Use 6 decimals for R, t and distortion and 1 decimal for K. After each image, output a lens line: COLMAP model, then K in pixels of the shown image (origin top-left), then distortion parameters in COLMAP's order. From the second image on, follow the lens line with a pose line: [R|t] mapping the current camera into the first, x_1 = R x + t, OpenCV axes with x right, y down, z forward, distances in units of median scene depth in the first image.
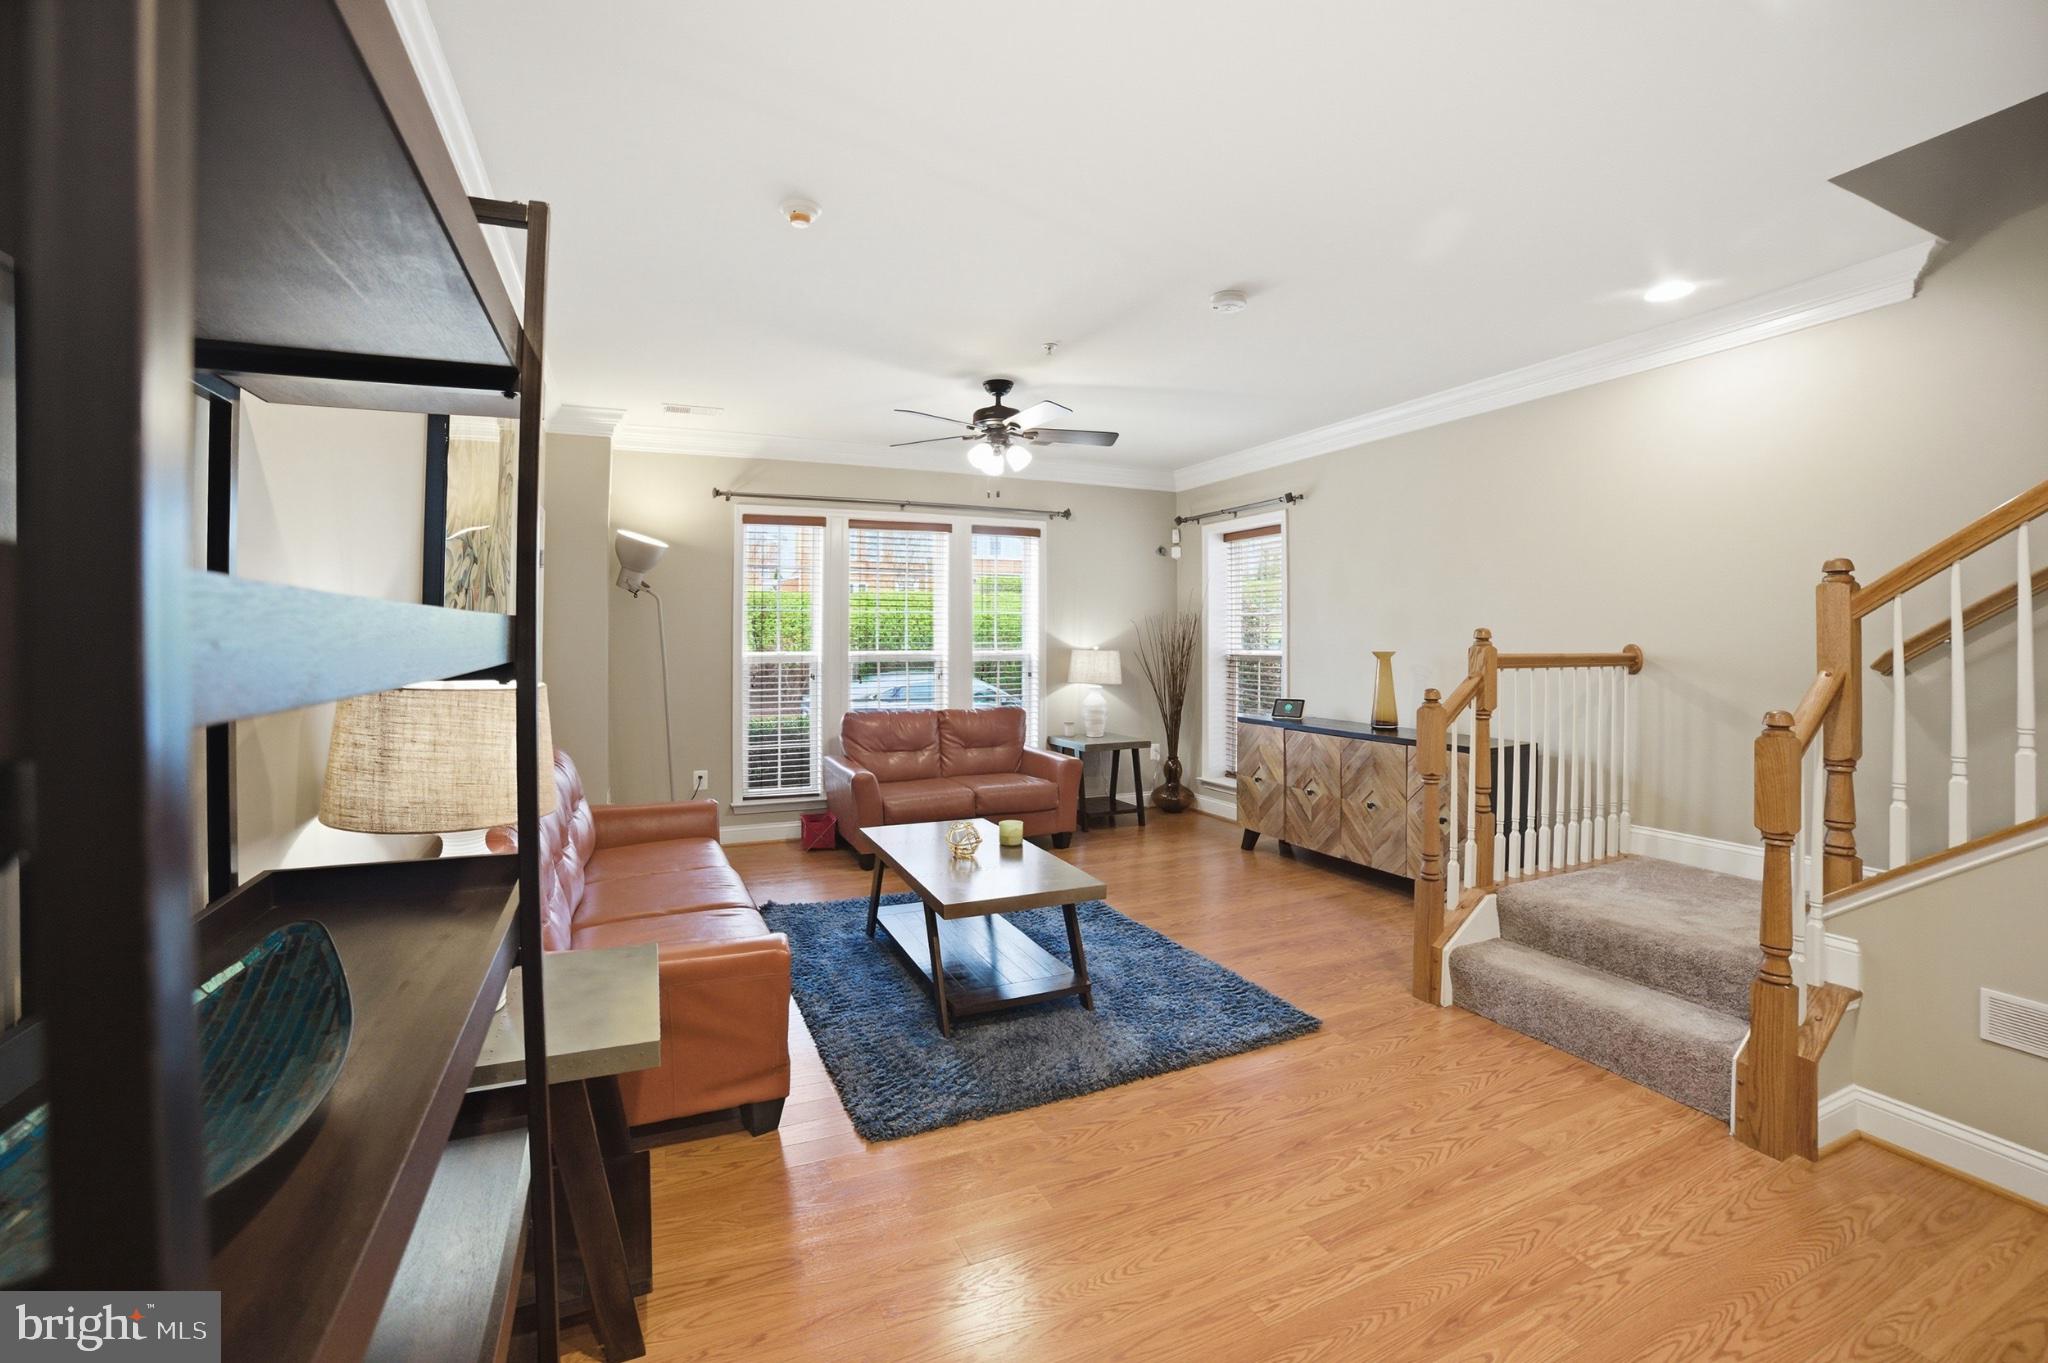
lens RADIAL K [[852.1, 0, 1015.4], [0, 852.1, 641.1], [0, 0, 1]] dist [-0.105859, 0.032847]
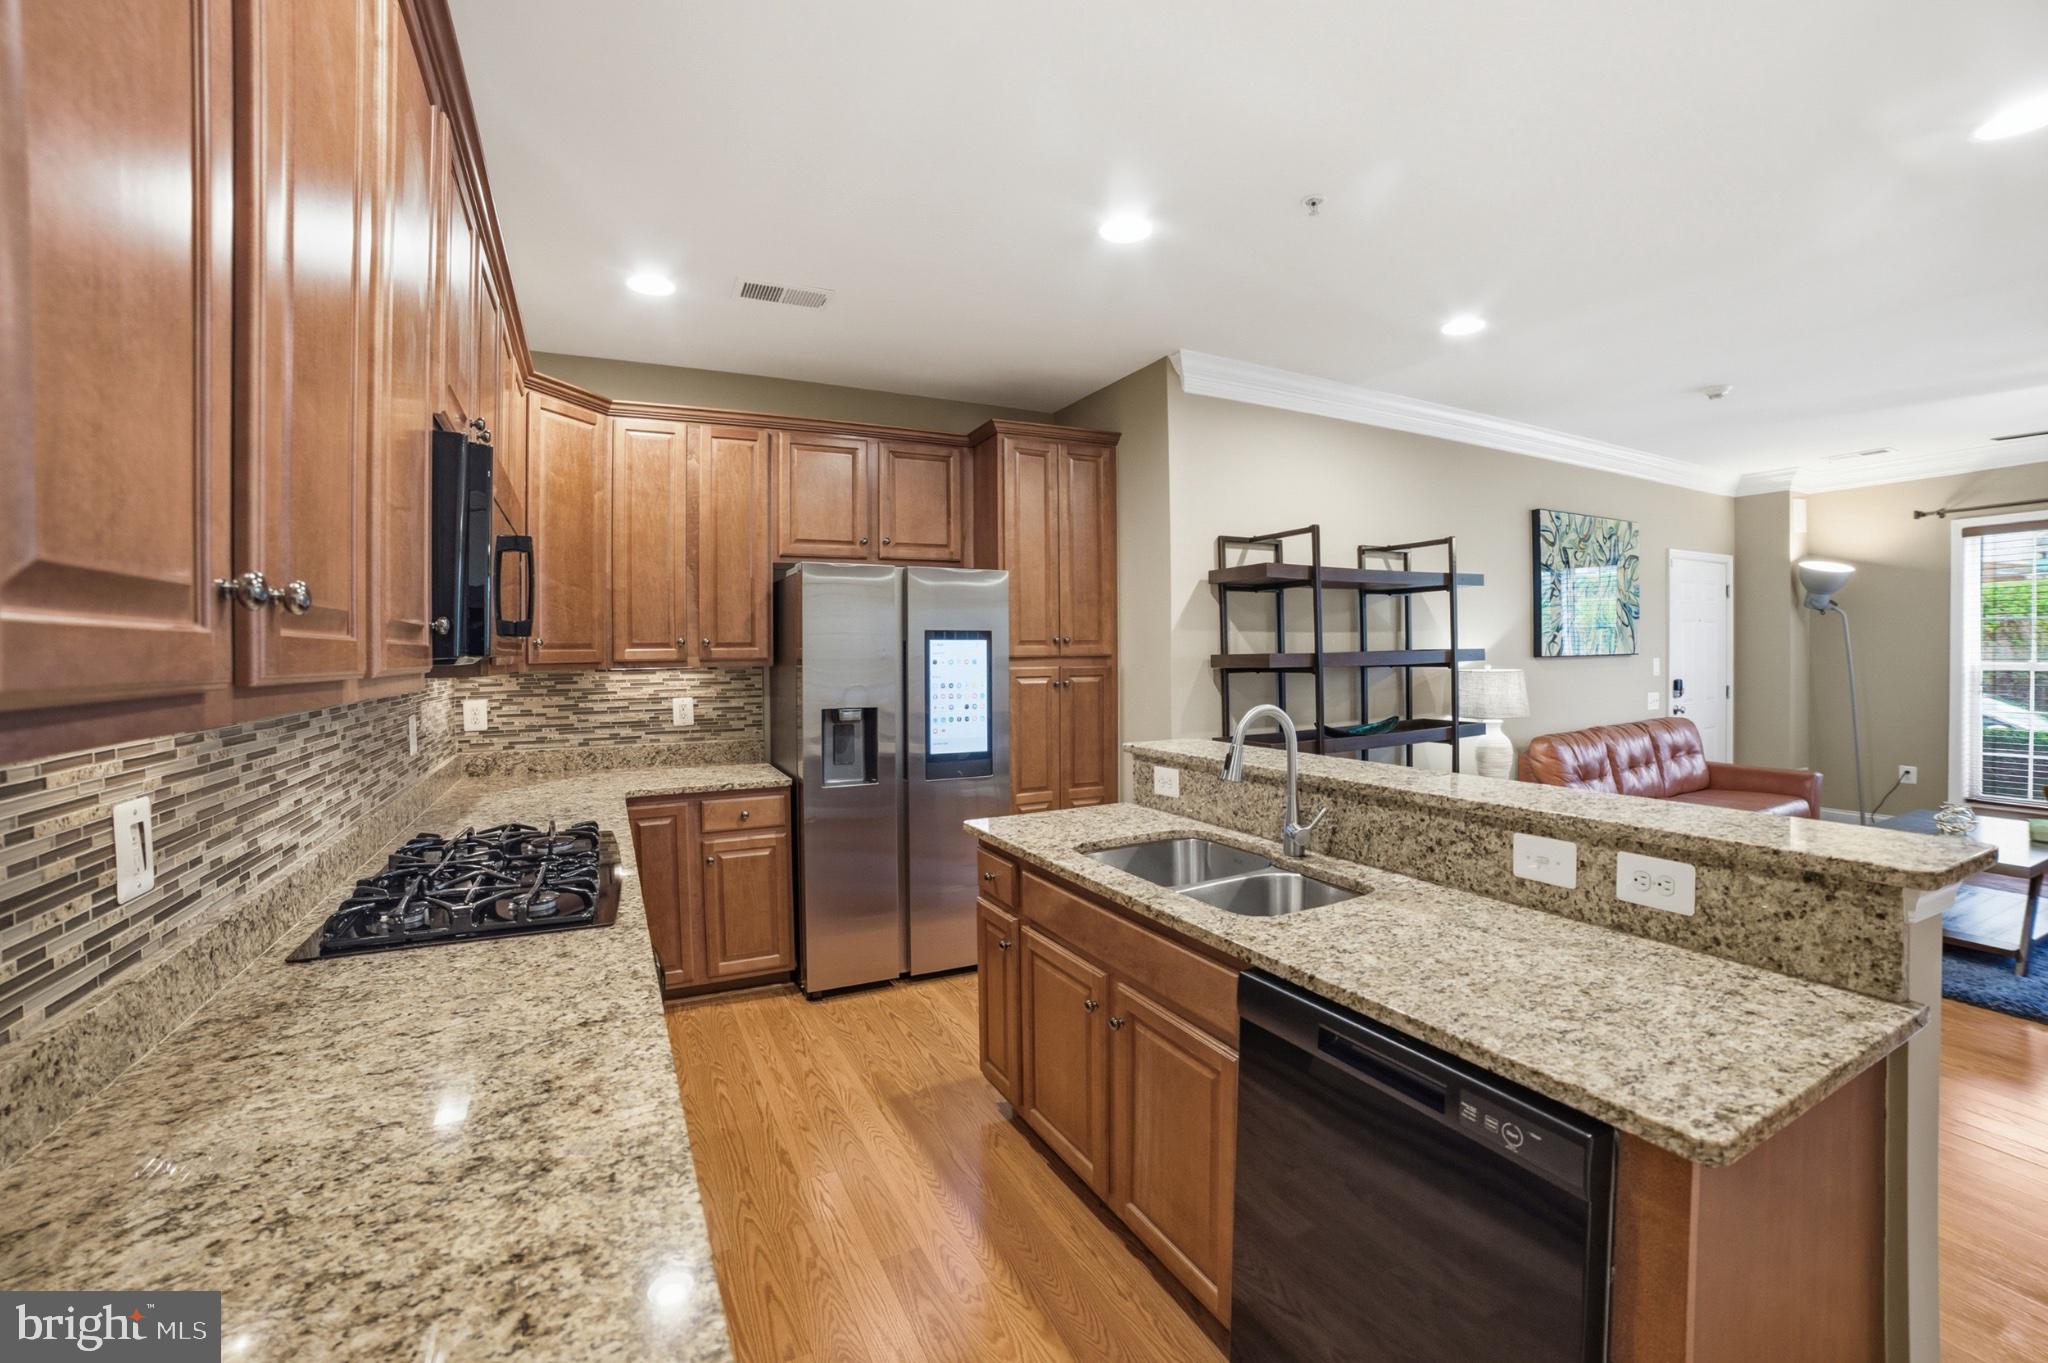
lens RADIAL K [[836.8, 0, 1019.4], [0, 836.8, 646.4], [0, 0, 1]] dist [-0.107264, 0.034420]
pose [[0.051596, -0.005885, -0.998651, 0.565575], [0.005958, 0.999967, -0.005585, -0.005692], [0.998650, -0.005661, 0.051629, -0.218738]]
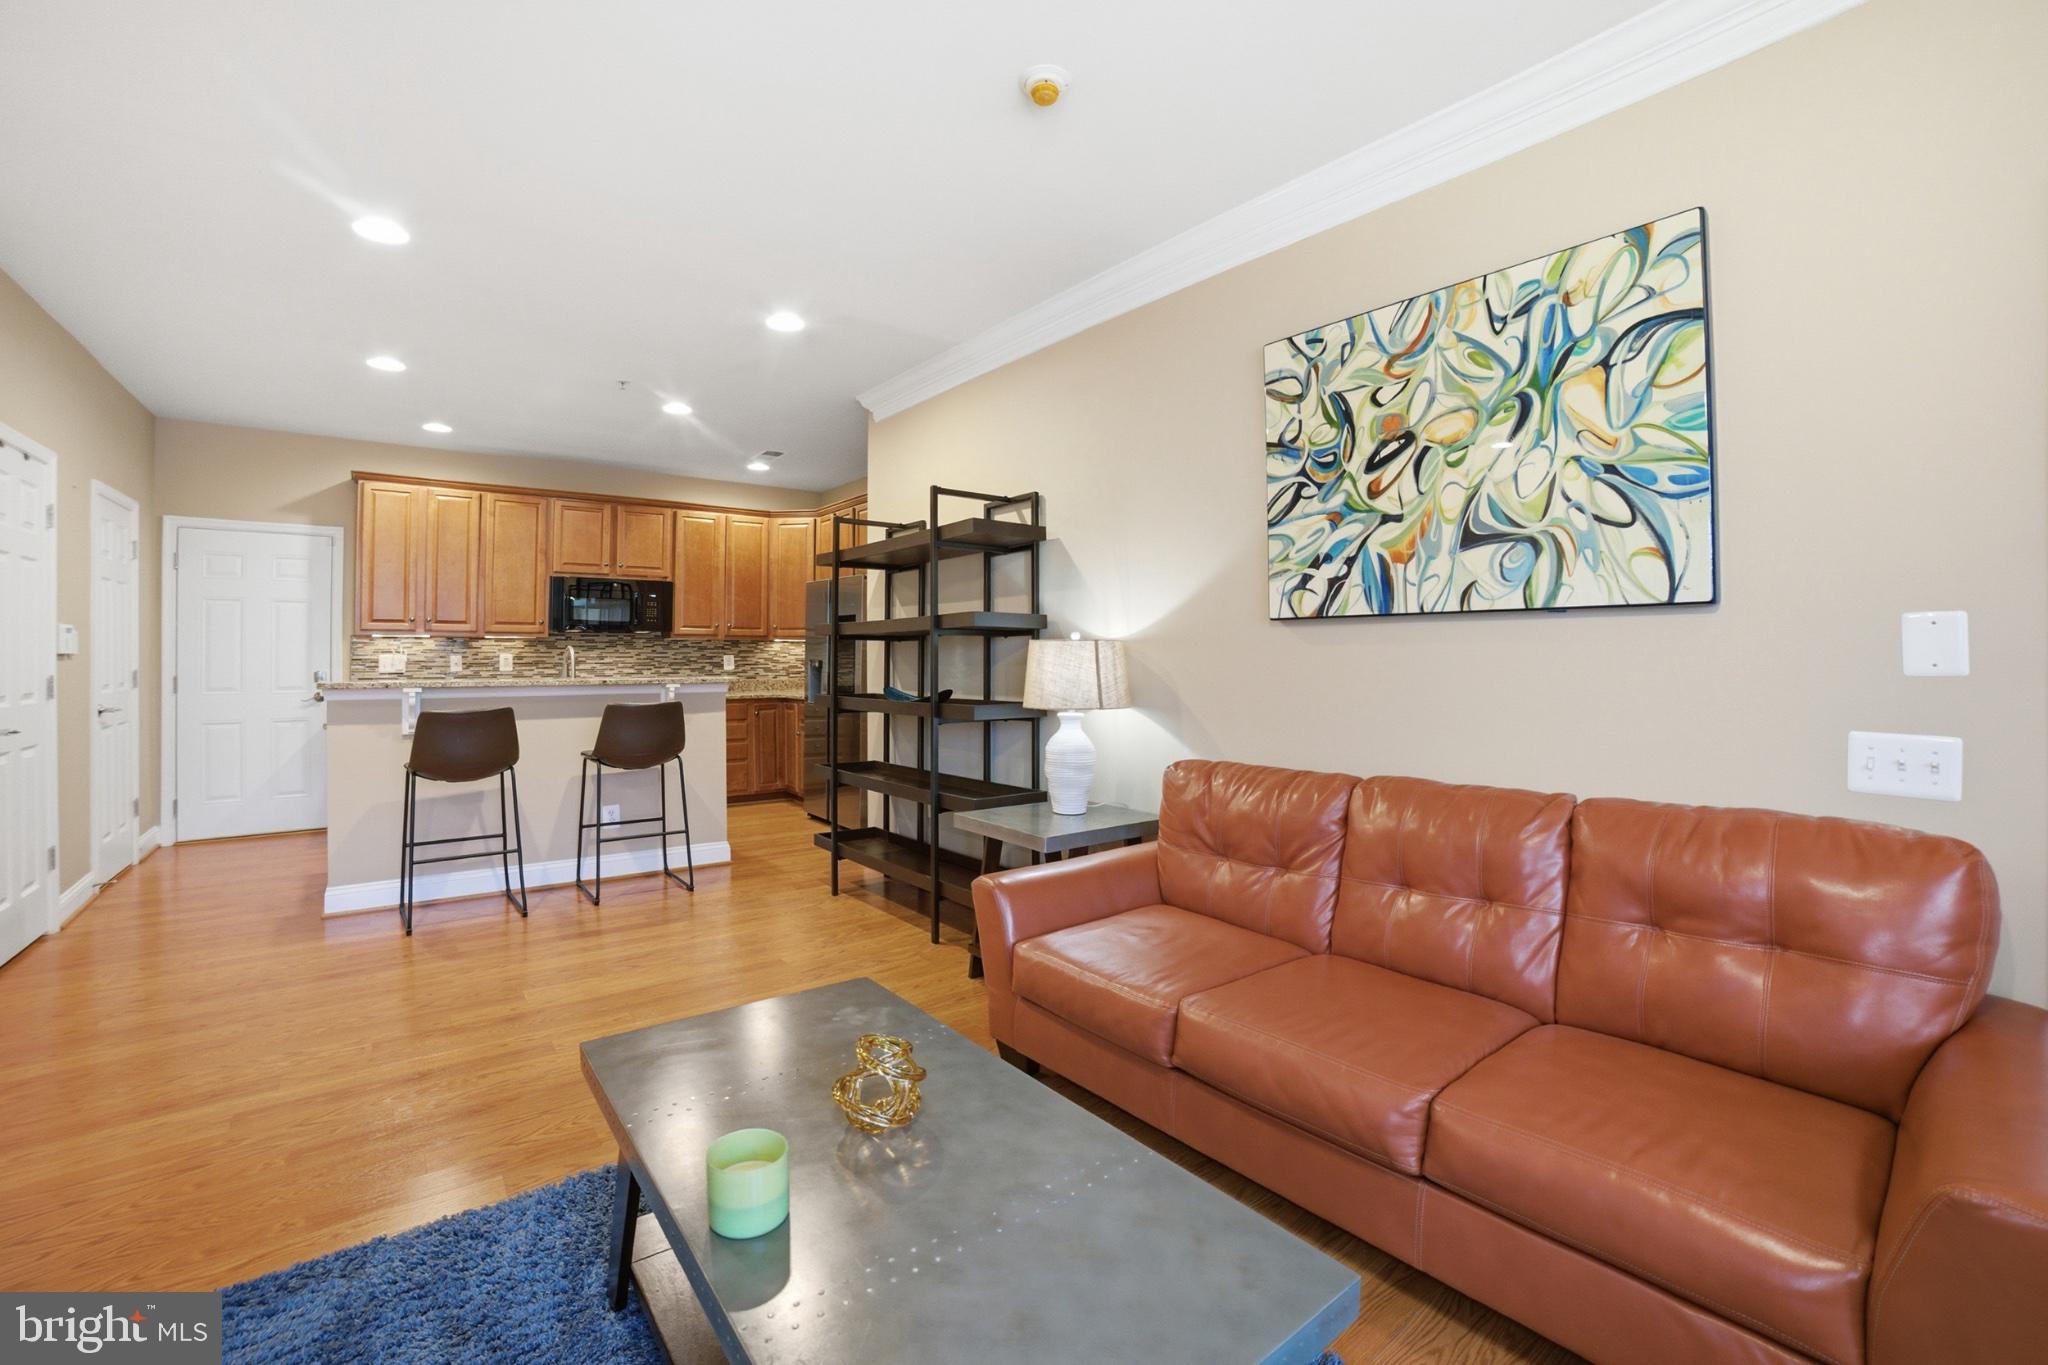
lens RADIAL K [[858.1, 0, 1019.9], [0, 858.1, 652.6], [0, 0, 1]] dist [-0.106323, 0.036200]
pose [[-0.968344, -0.001744, -0.249613, -0.015368], [-0.002278, 0.999996, 0.001851, 0.022281], [0.249609, 0.002361, -0.968344, 0.830114]]
